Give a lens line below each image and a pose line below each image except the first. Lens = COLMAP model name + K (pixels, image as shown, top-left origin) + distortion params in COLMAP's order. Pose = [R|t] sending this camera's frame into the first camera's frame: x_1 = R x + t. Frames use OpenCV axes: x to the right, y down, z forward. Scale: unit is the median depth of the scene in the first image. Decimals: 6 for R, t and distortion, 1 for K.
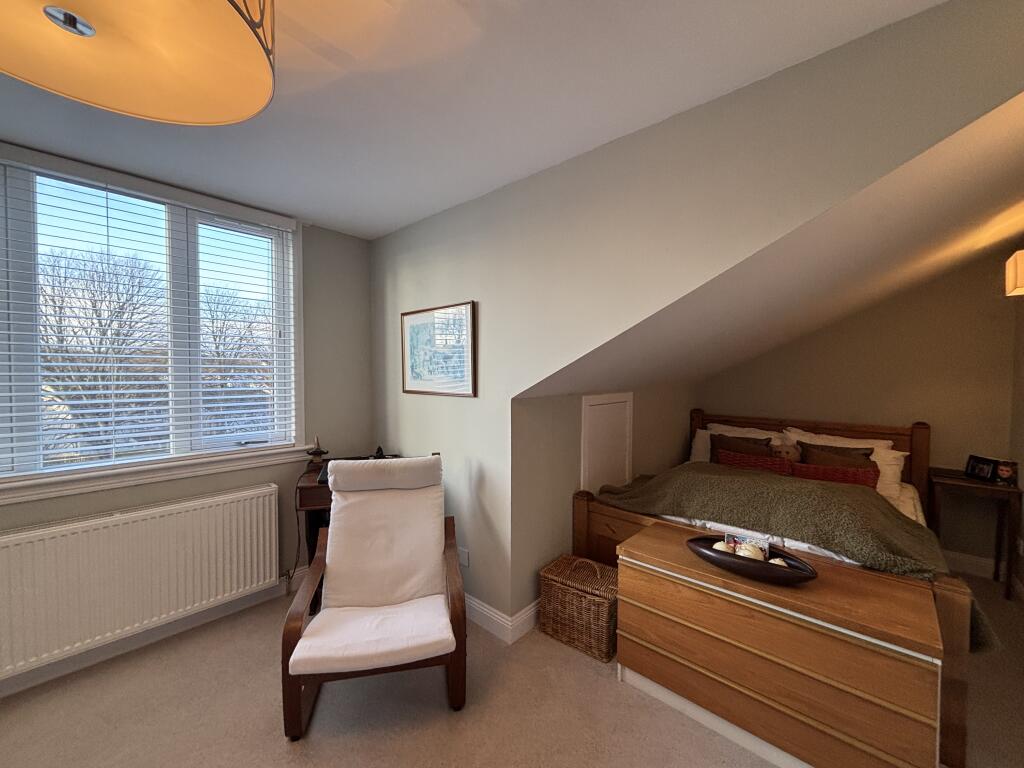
lens RADIAL K [[410.2, 0, 511.9], [0, 410.2, 382.3], [0, 0, 1]] dist [0.003238, 0.000213]
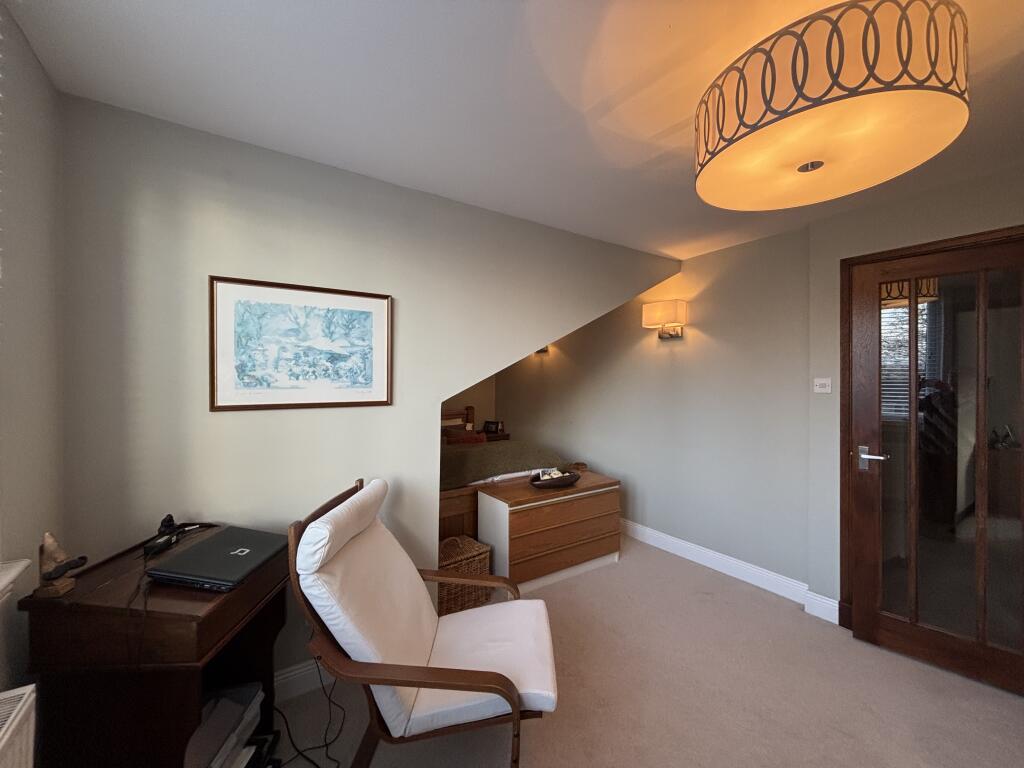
lens RADIAL K [[410.2, 0, 512.7], [0, 410.2, 380.0], [0, 0, 1]] dist [0.003238, 0.000213]
pose [[0.226869, -0.003211, 0.973920, -0.823330], [0.020982, 0.999779, -0.001591, -0.009644], [-0.973699, 0.020796, 0.226886, 0.497455]]
